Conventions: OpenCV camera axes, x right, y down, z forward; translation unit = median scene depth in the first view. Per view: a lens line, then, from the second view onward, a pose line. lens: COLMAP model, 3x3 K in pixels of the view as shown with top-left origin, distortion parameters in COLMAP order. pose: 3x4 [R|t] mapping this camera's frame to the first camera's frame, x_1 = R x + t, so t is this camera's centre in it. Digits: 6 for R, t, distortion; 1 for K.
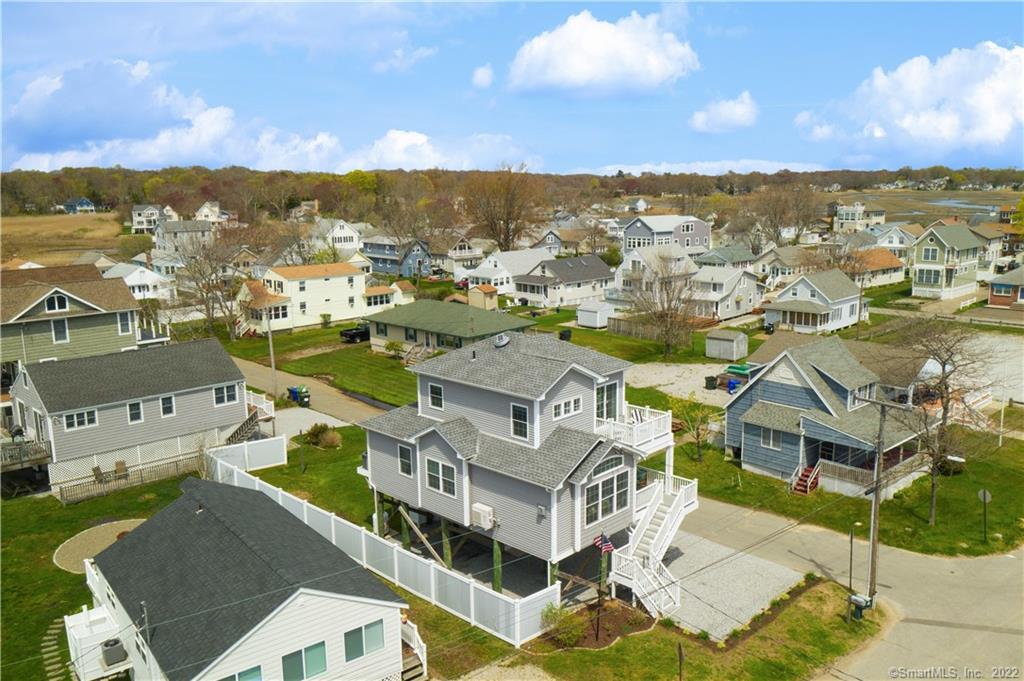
lens RADIAL K [[792.3, 0, 506.6], [0, 792.3, 342.1], [0, 0, 1]] dist [-0.025945, 0.010809]
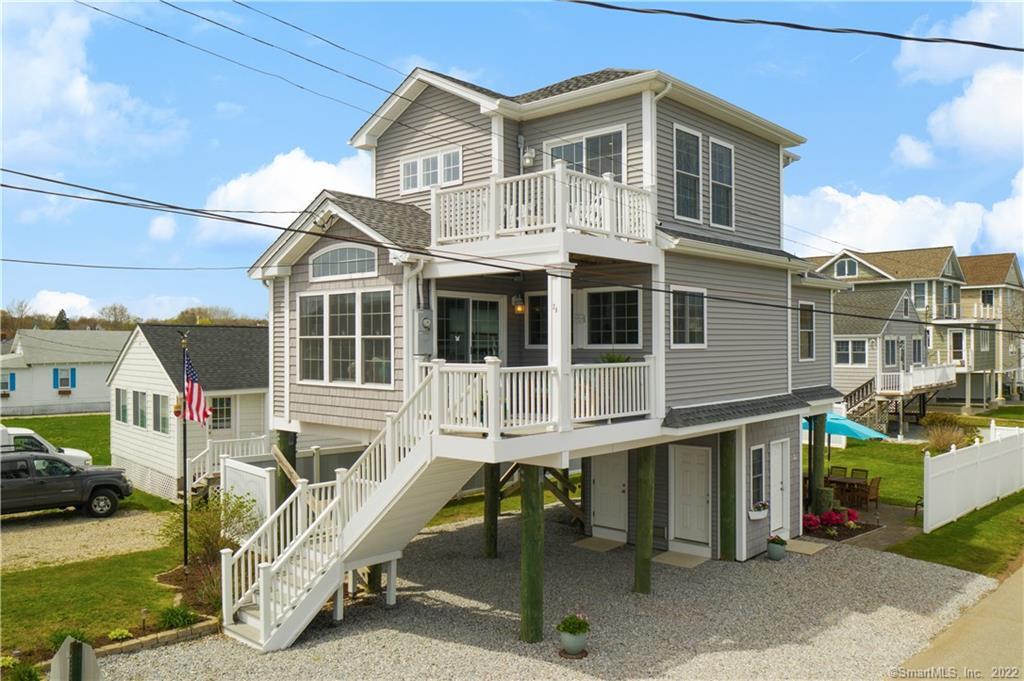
lens RADIAL K [[792.3, 0, 513.5], [0, 792.3, 346.9], [0, 0, 1]] dist [-0.025945, 0.010809]
pose [[0.033776, 0.019842, -0.999232, 0.360418], [-0.185836, 0.982492, 0.013228, 0.109929], [0.982000, 0.185246, 0.036872, 0.670411]]
